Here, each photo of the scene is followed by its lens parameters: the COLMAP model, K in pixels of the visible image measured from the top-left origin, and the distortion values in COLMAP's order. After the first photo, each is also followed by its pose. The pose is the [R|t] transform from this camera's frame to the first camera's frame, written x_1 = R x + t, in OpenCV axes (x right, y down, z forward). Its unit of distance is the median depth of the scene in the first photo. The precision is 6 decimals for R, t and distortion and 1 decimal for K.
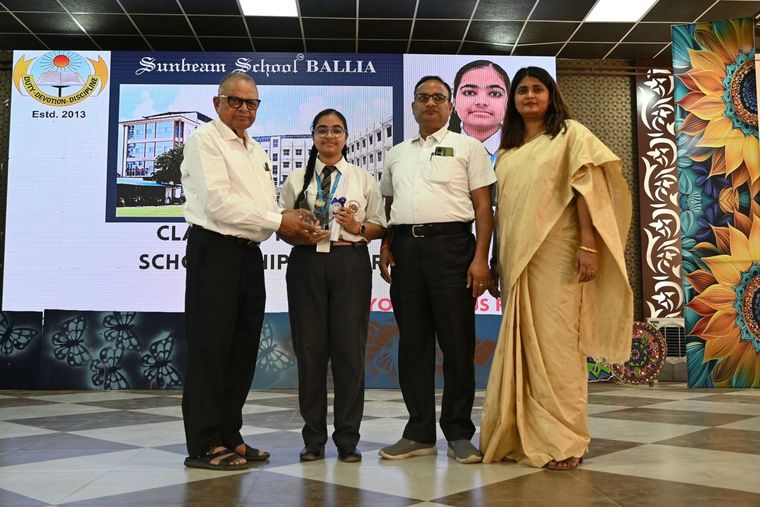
lens RADIAL K [[812.8, 0, 380.4], [0, 812.8, 242.6], [0, 0, 1]] dist [-0.010899, 0.002253]
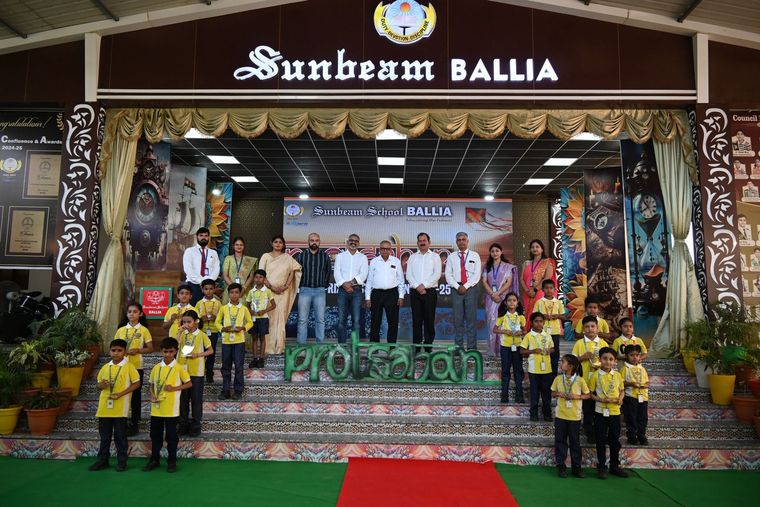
lens RADIAL K [[591.6, 0, 378.7], [0, 591.6, 241.2], [0, 0, 1]] dist [-0.000113, 0.000078]
pose [[0.998308, 0.004327, -0.057990, -0.068754], [-0.005225, 0.999869, -0.015331, -0.081280], [0.057916, 0.015608, 0.998199, -0.736969]]
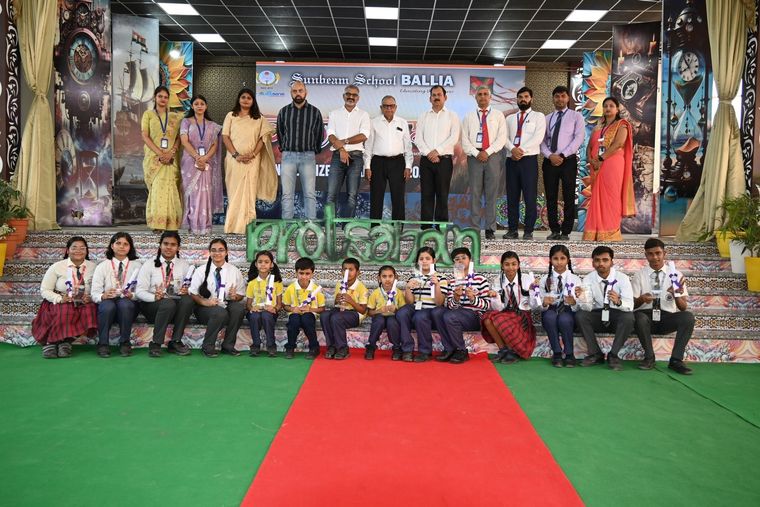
lens RADIAL K [[644.3, 0, 380.0], [0, 644.3, 253.5], [0, 0, 1]] dist [0.004397, -0.020981]
pose [[0.998526, 0.023120, -0.049108, -0.050898], [-0.014748, 0.986272, 0.164469, -0.032947], [0.052237, -0.163502, 0.985159, -0.652946]]
